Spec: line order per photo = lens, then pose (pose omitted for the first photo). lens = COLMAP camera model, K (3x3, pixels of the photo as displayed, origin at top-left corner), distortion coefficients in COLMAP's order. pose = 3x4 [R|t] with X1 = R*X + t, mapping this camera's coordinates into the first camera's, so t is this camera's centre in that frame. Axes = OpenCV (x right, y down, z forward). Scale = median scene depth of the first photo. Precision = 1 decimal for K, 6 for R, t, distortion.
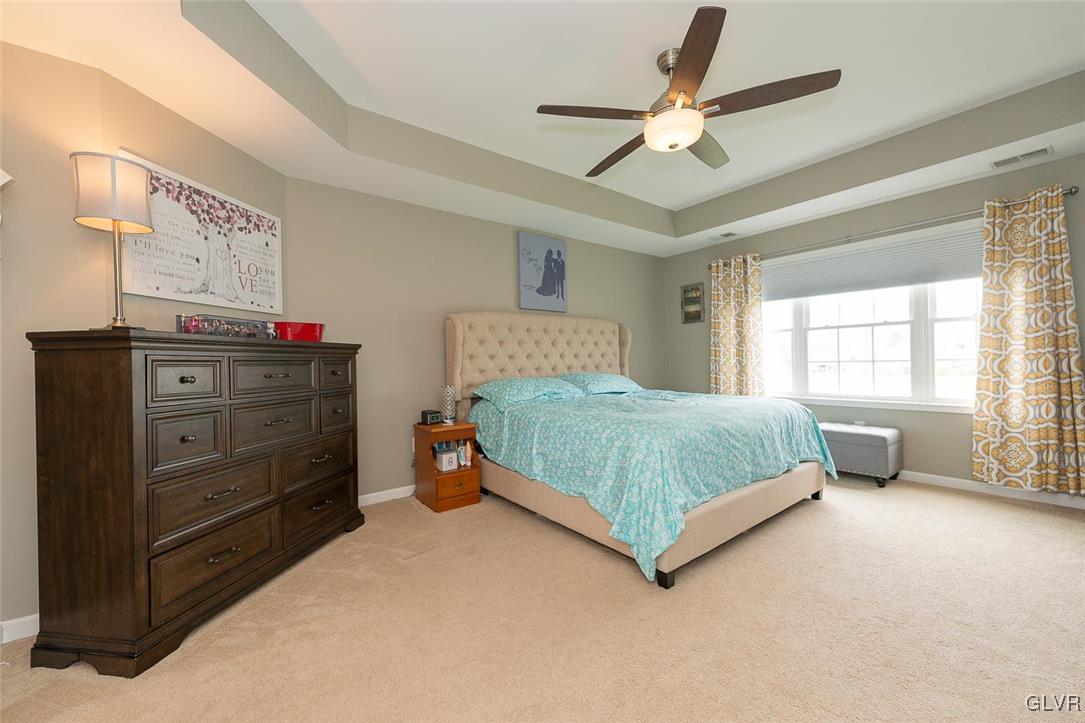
lens RADIAL K [[421.9, 0, 542.5], [0, 421.9, 361.5], [0, 0, 1]] dist [0.002196, -0.000398]
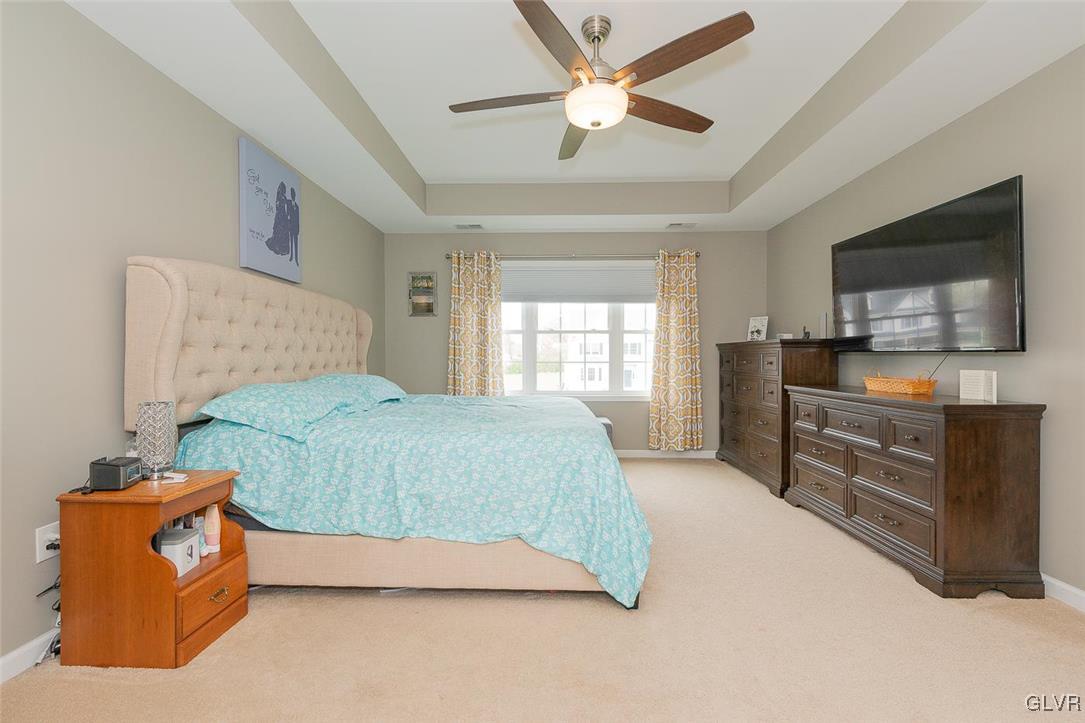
lens RADIAL K [[463.2, 0, 542.5], [0, 463.2, 361.5], [0, 0, 1]] dist [0.001191, -0.000191]
pose [[0.624248, 0.013560, 0.781108, -0.319019], [-0.013826, 0.999885, -0.006309, 0.006750], [-0.781104, -0.006861, 0.624364, 0.276427]]
